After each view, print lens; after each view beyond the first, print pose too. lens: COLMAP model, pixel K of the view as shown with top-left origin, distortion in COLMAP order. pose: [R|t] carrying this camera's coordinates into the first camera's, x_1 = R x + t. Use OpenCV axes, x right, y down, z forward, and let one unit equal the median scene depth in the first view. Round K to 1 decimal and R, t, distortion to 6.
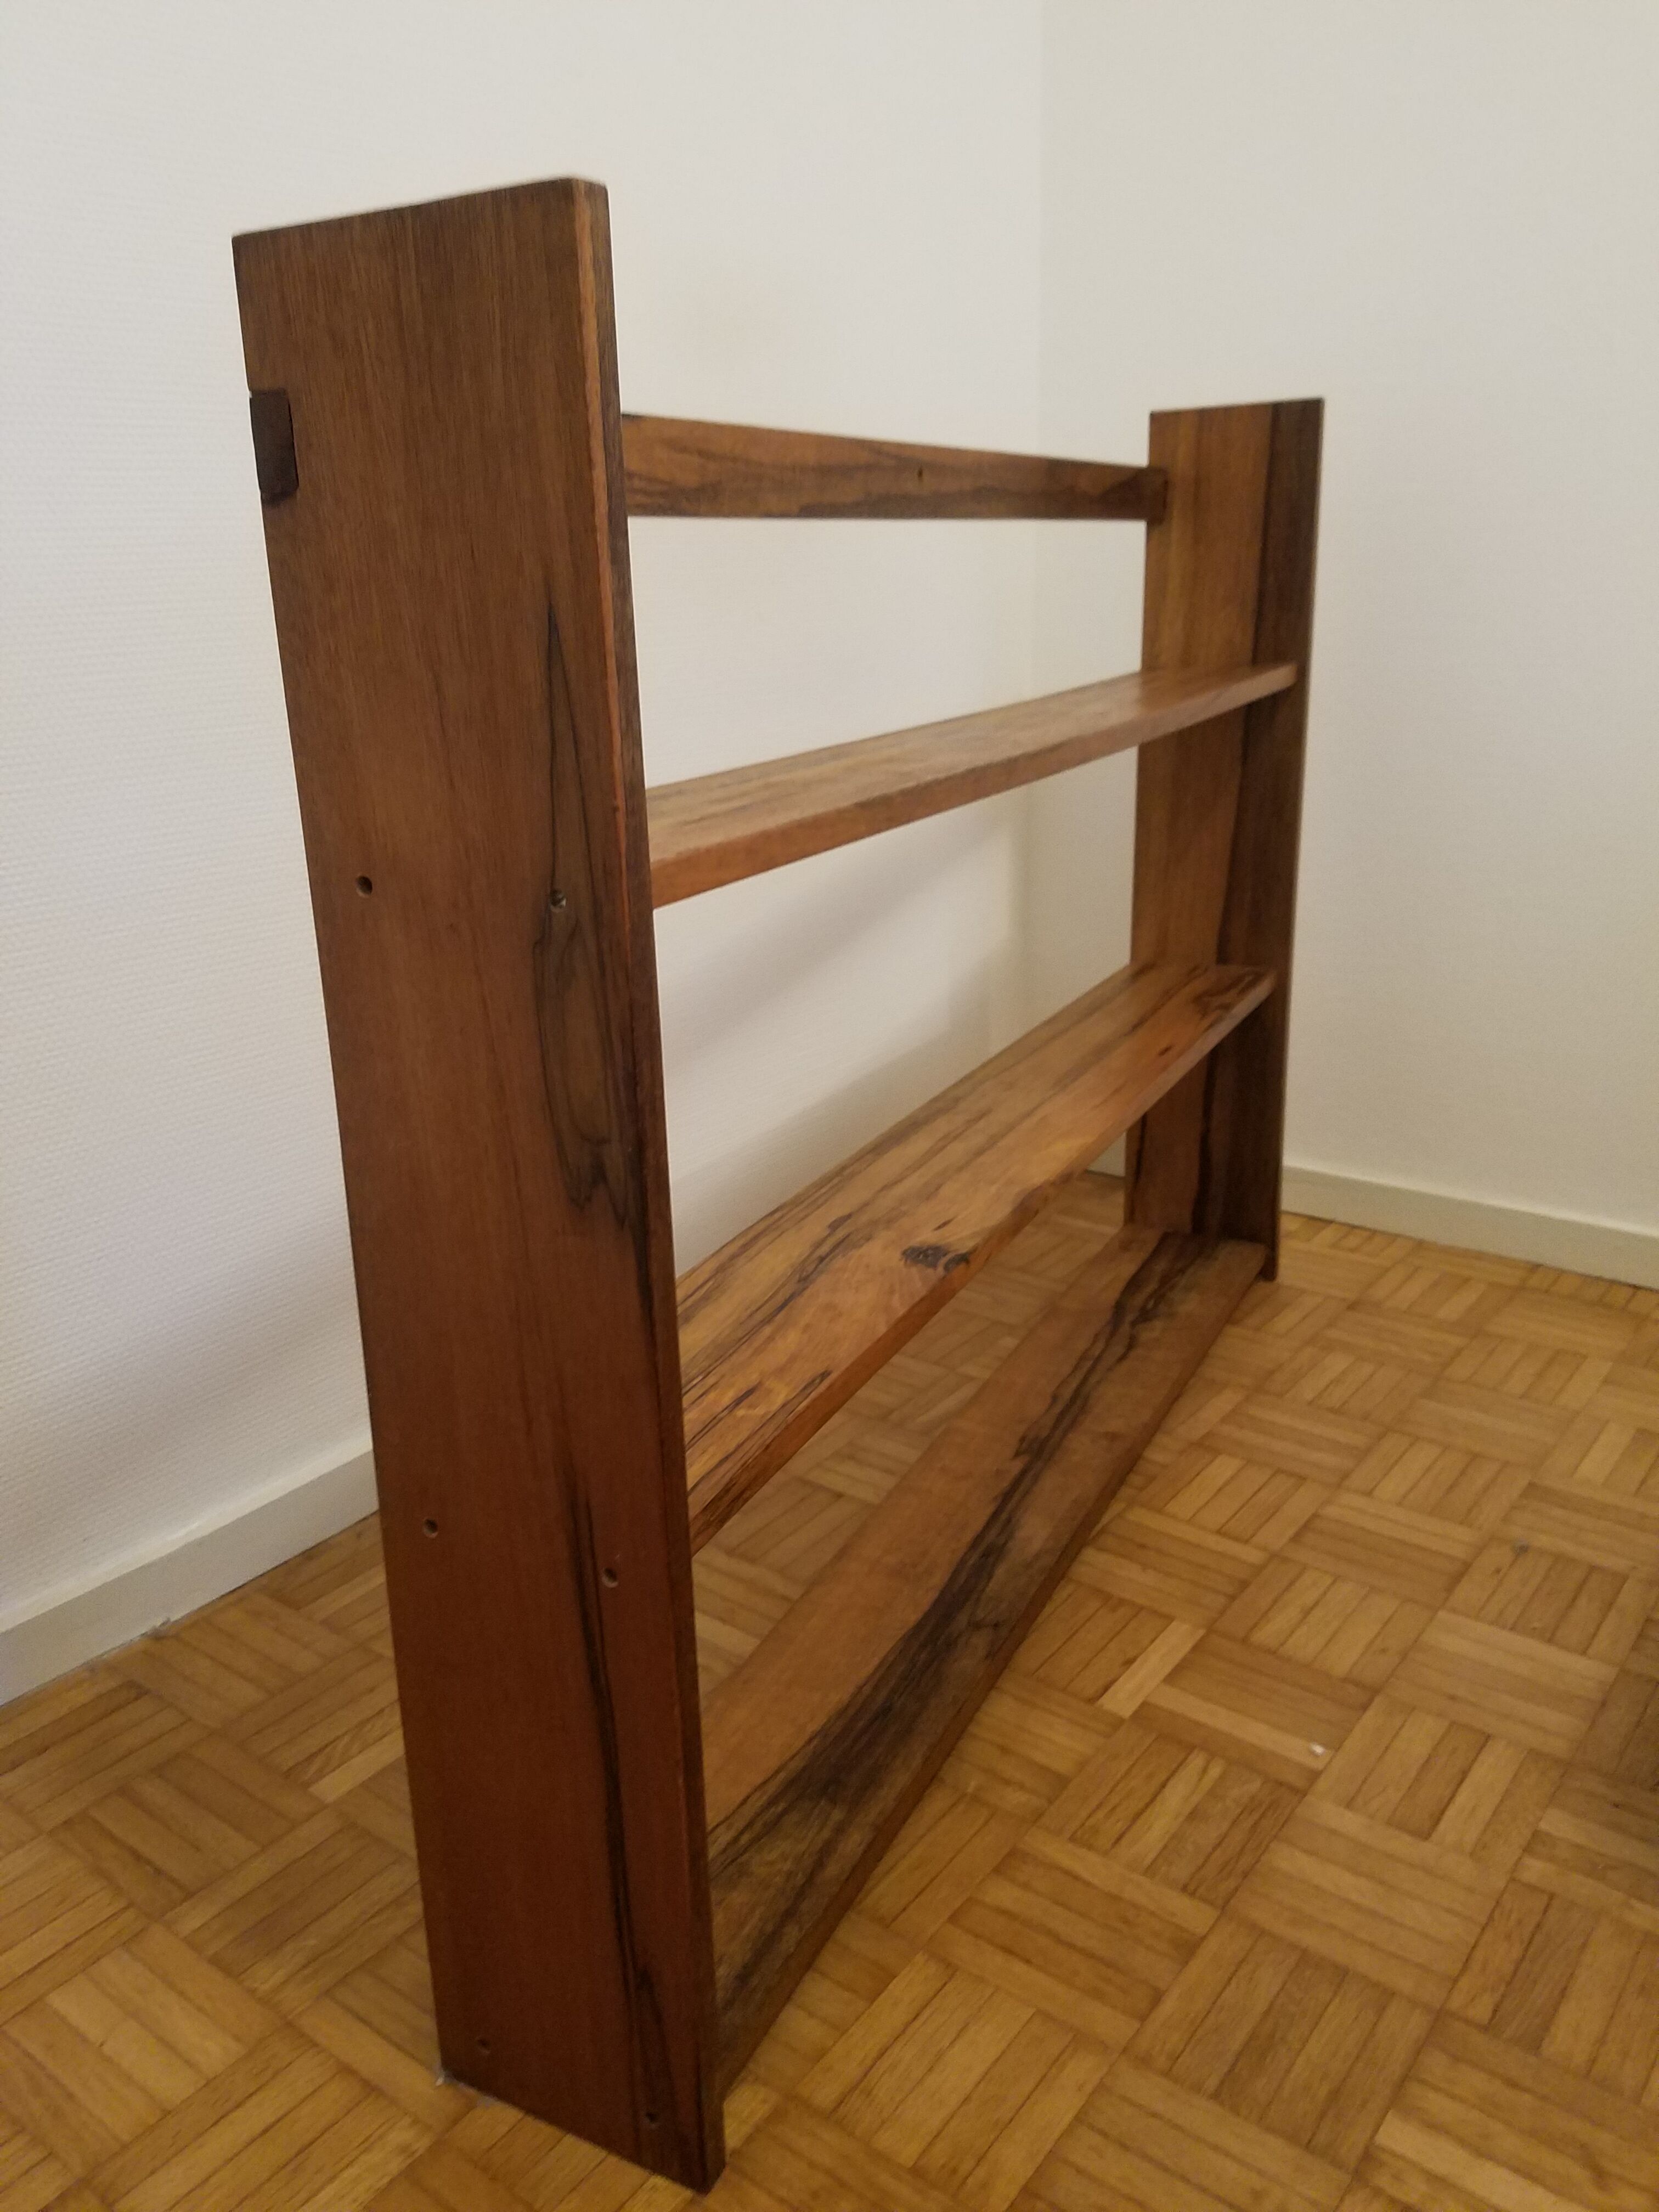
lens RADIAL K [[1703.4, 0, 805.5], [0, 1703.4, 1065.8], [0, 0, 1]] dist [0.231815, -0.444254]
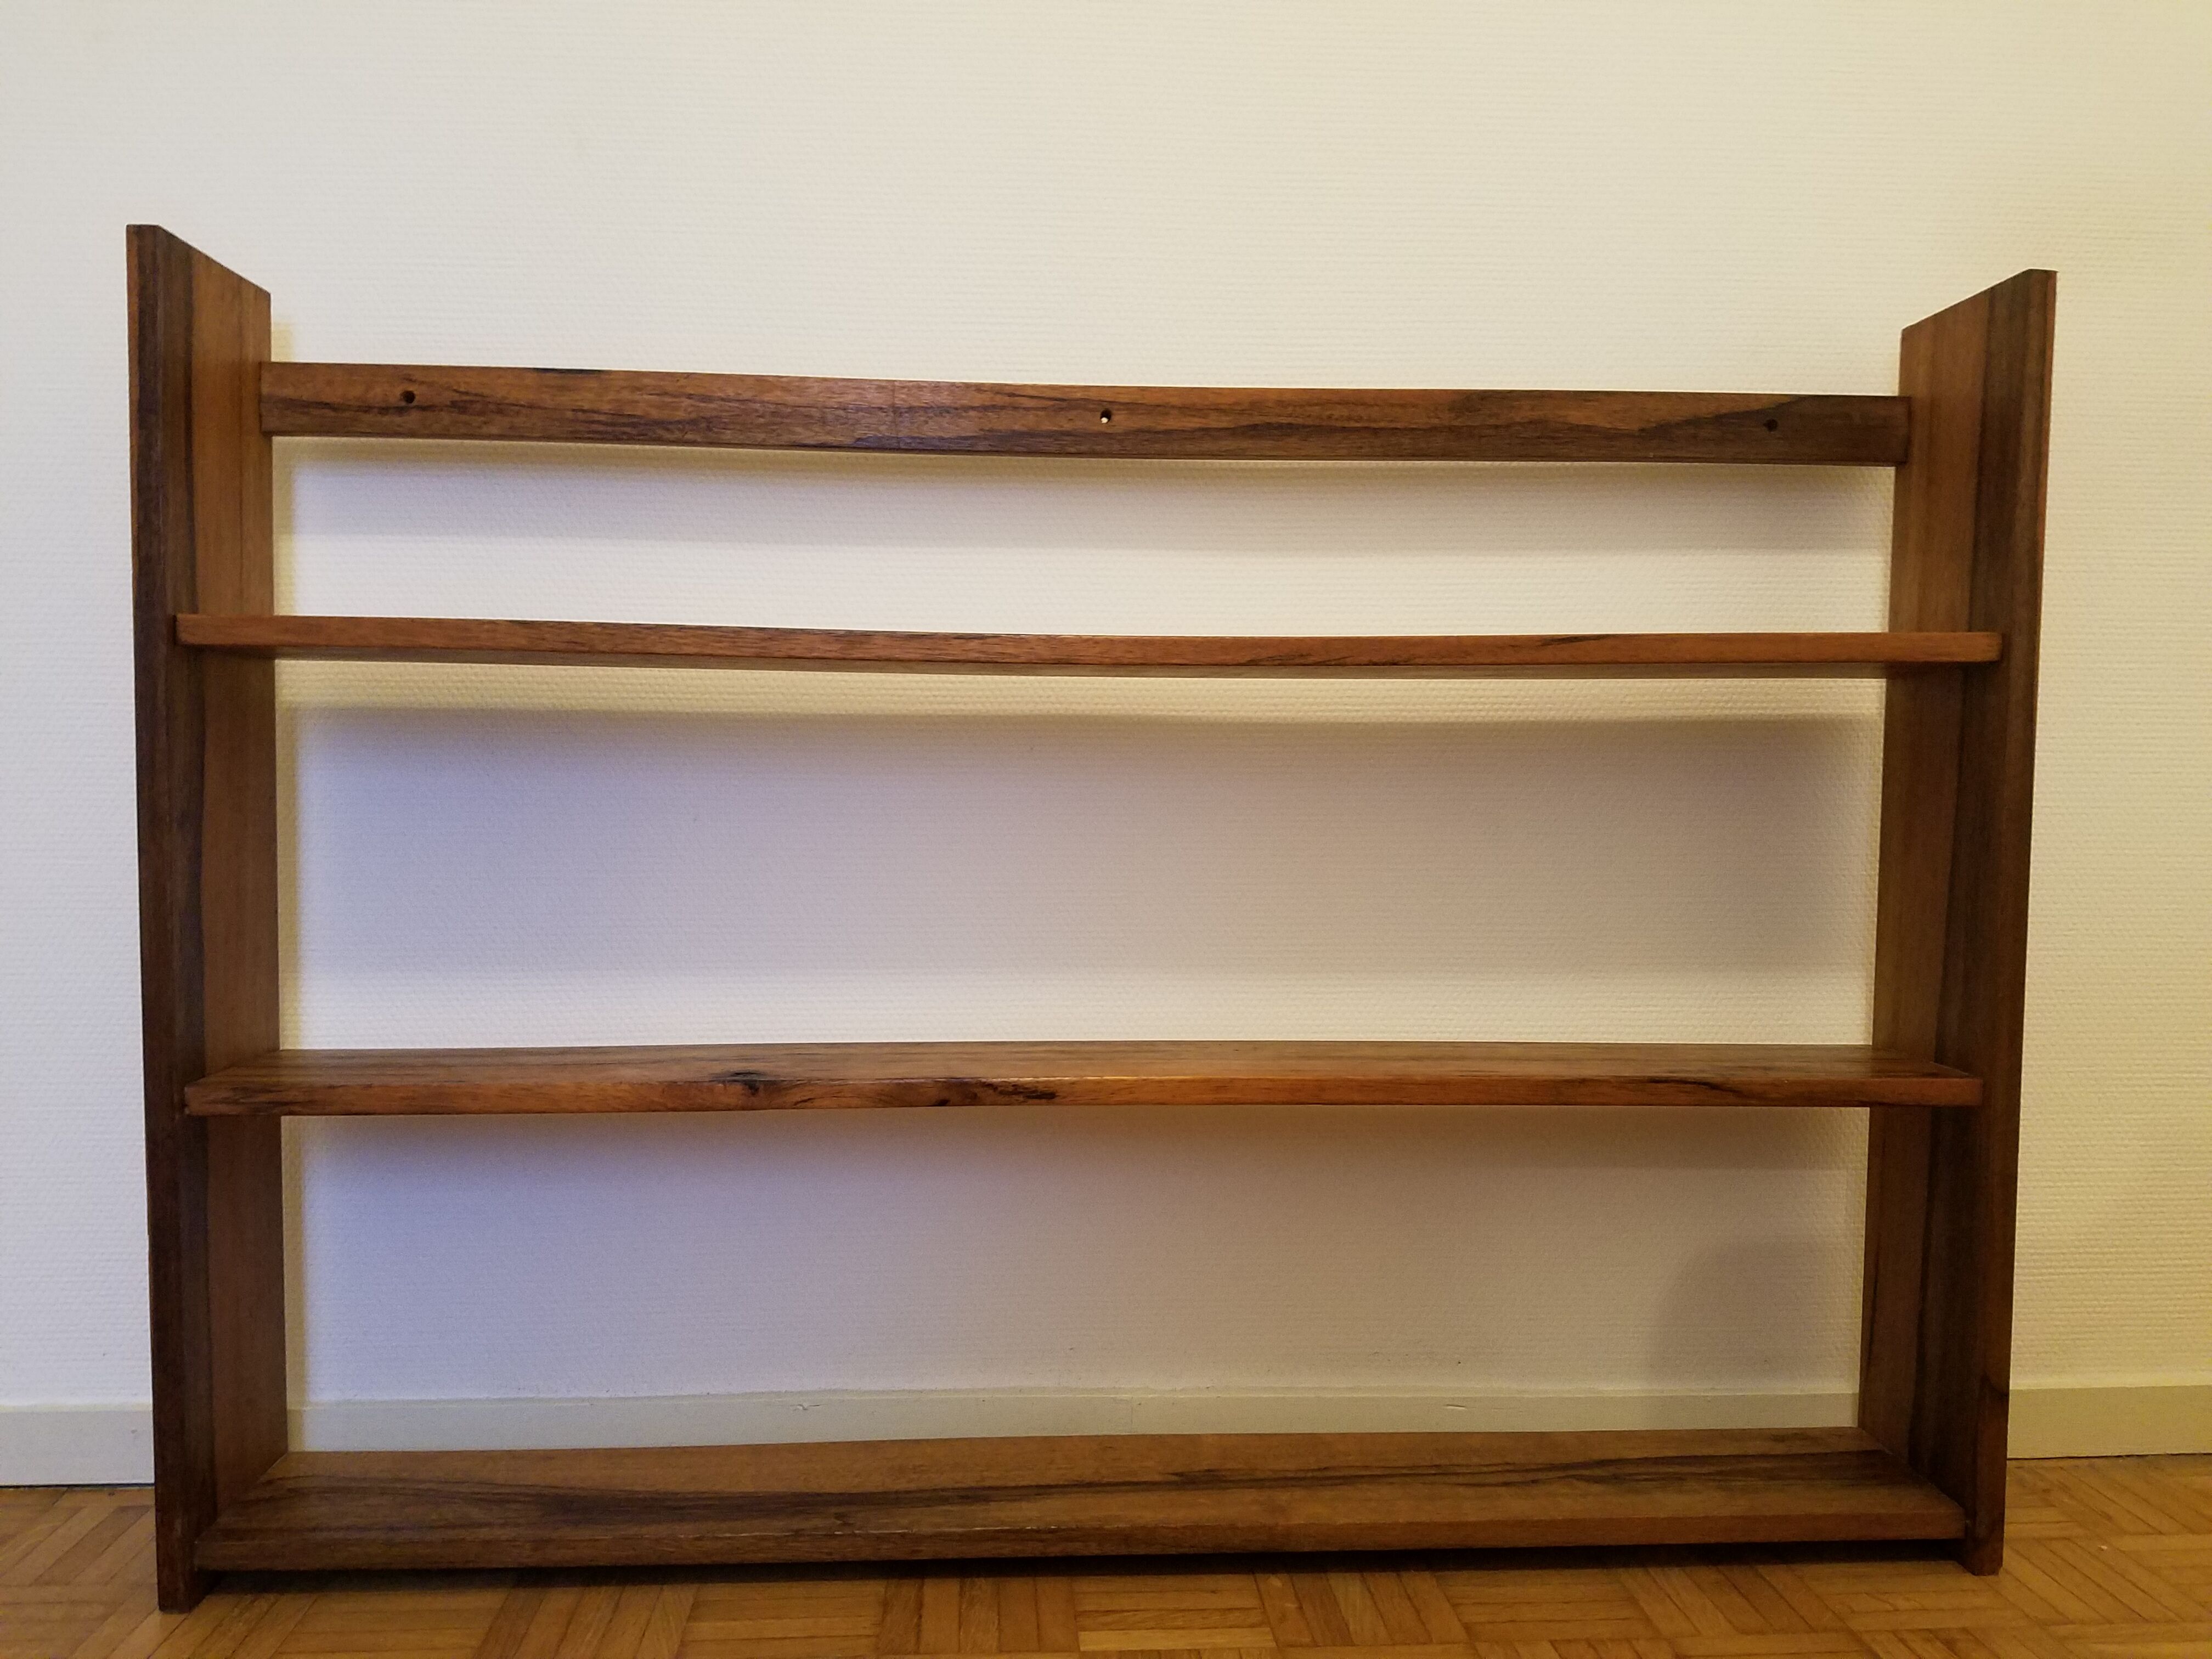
lens RADIAL K [[1711.8, 0, 1084.4], [0, 1711.8, 874.1], [0, 0, 1]] dist [0.140351, -0.224736]
pose [[0.516525, 0.085693, -0.851974, 1.027929], [-0.259124, 0.963970, -0.060141, -0.002589], [0.816123, 0.251831, 0.520119, 0.538568]]
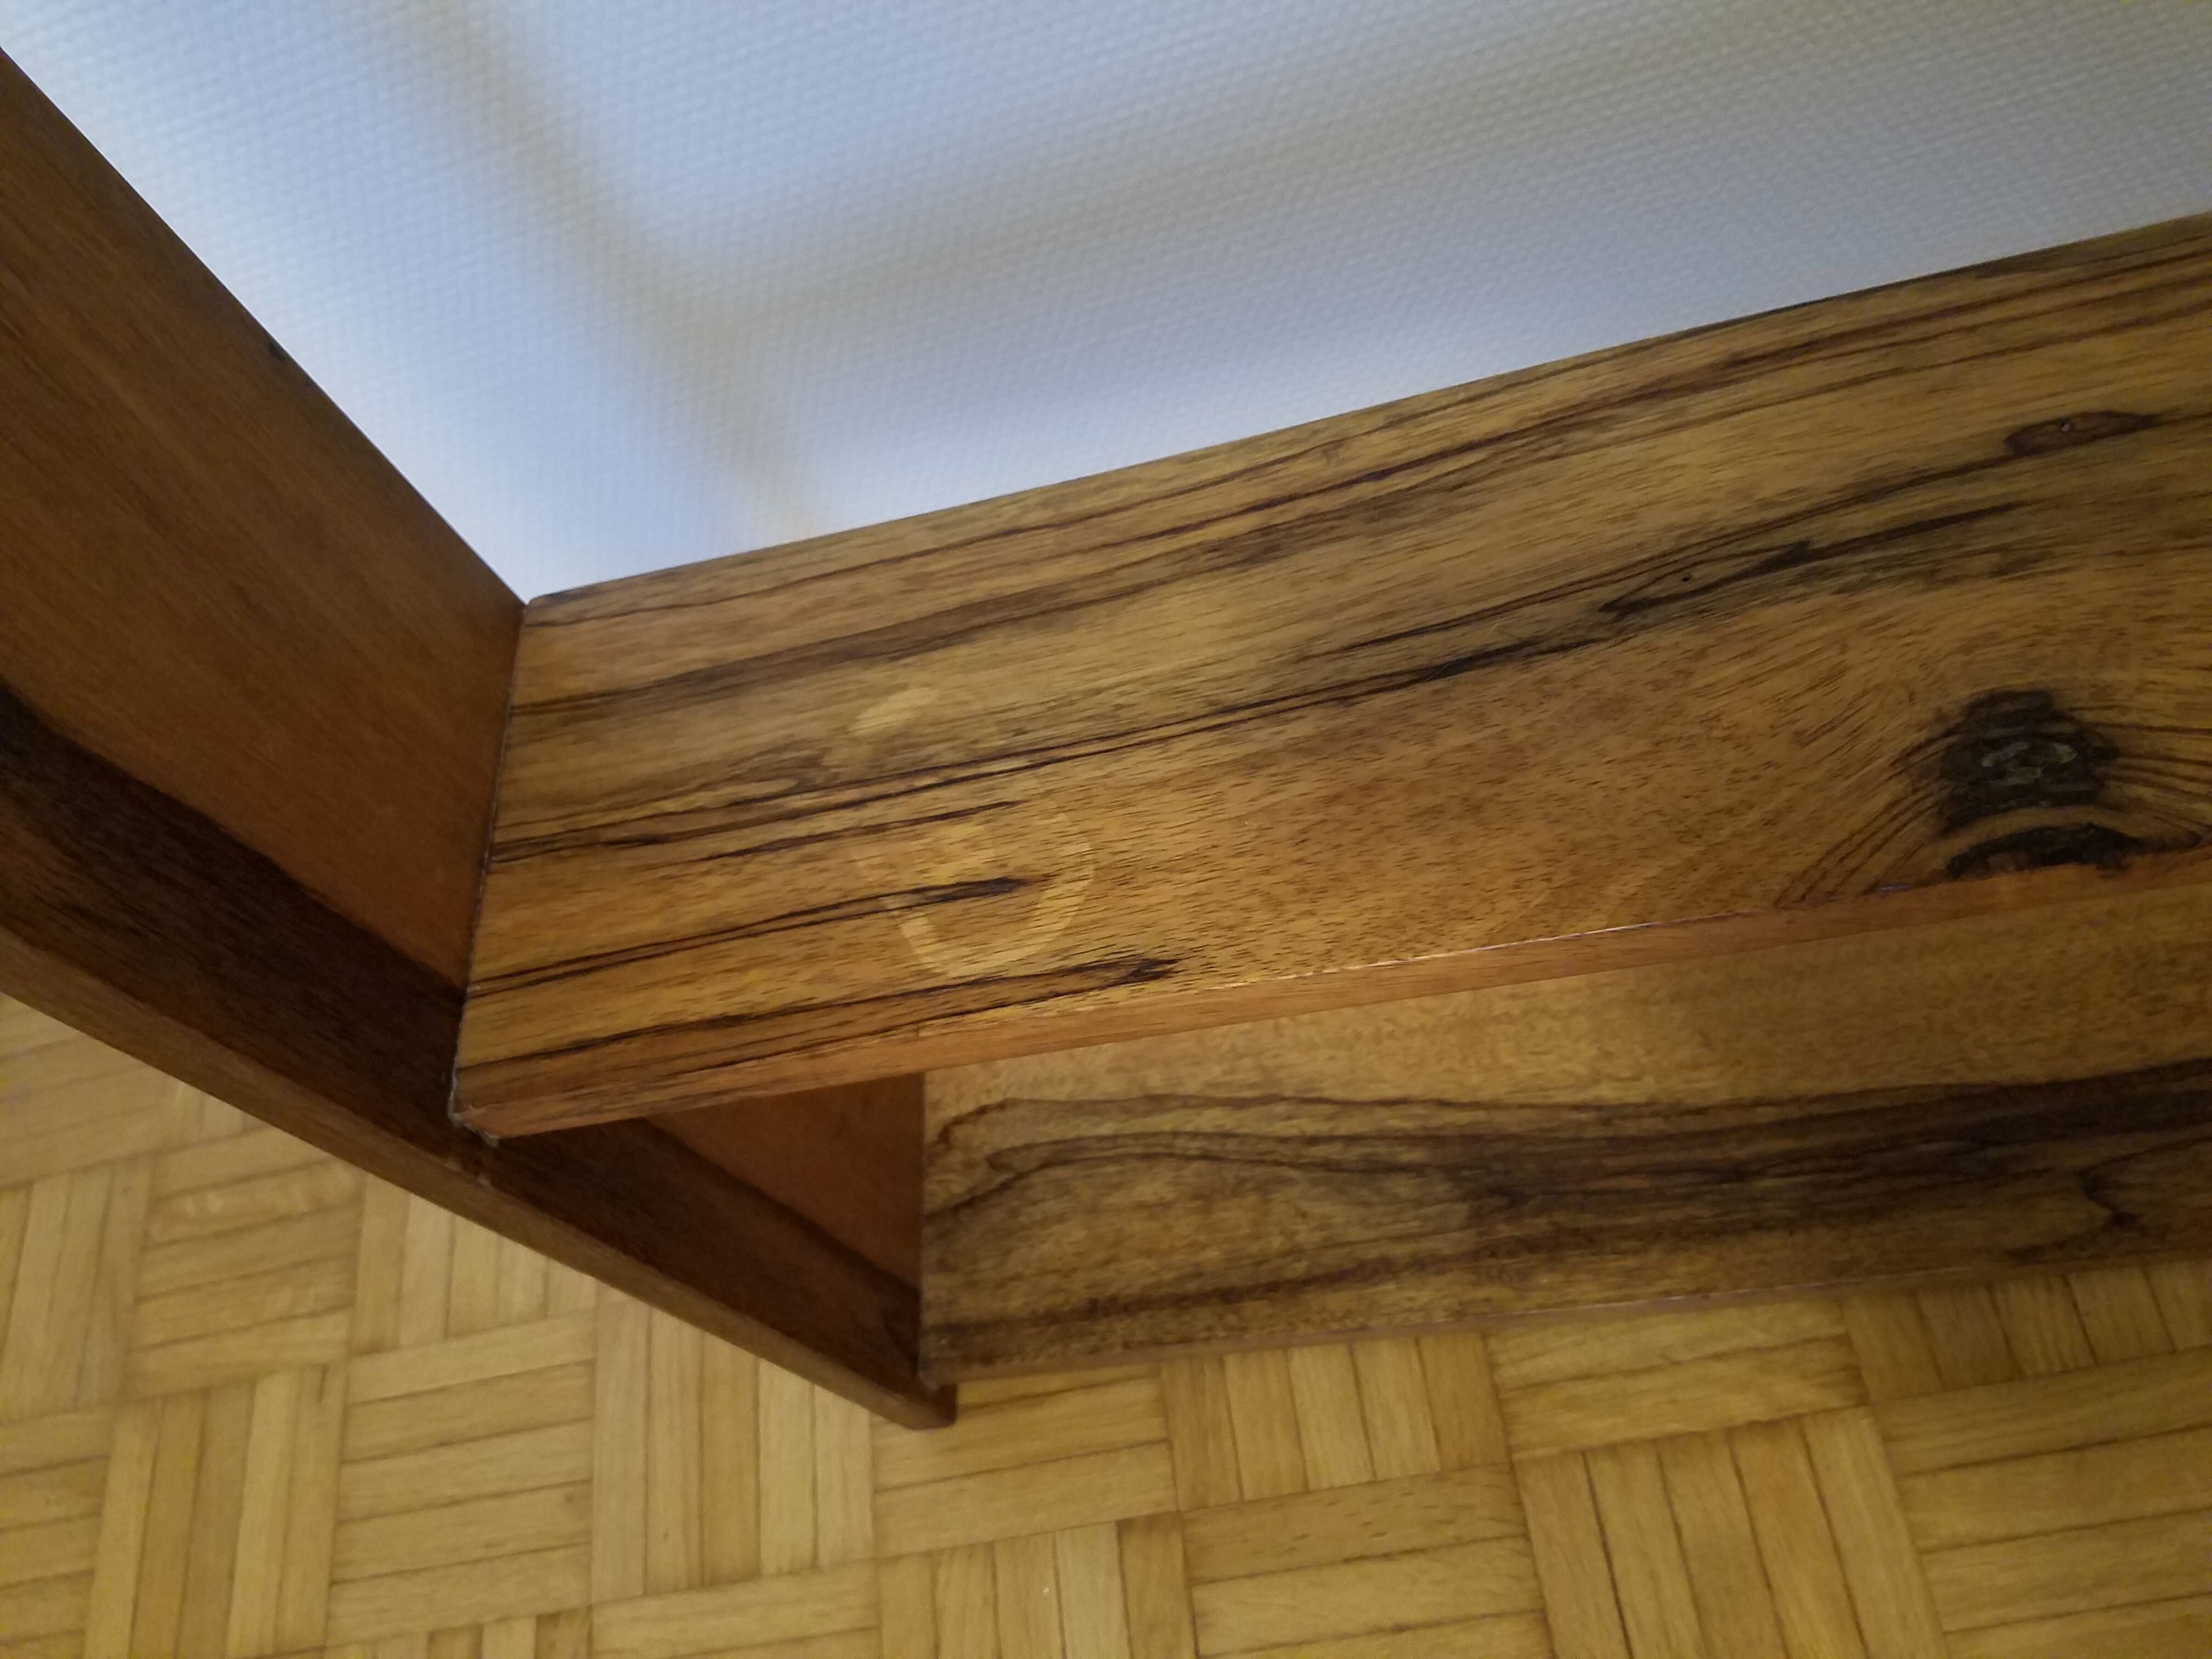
lens RADIAL K [[1711.8, 0, 1084.4], [0, 1711.8, 874.1], [0, 0, 1]] dist [0.140351, -0.224736]
pose [[0.477161, 0.719318, -0.504874, 0.153816], [0.029795, 0.560922, 0.827332, -0.136024], [0.878310, -0.409814, 0.246218, 0.712059]]
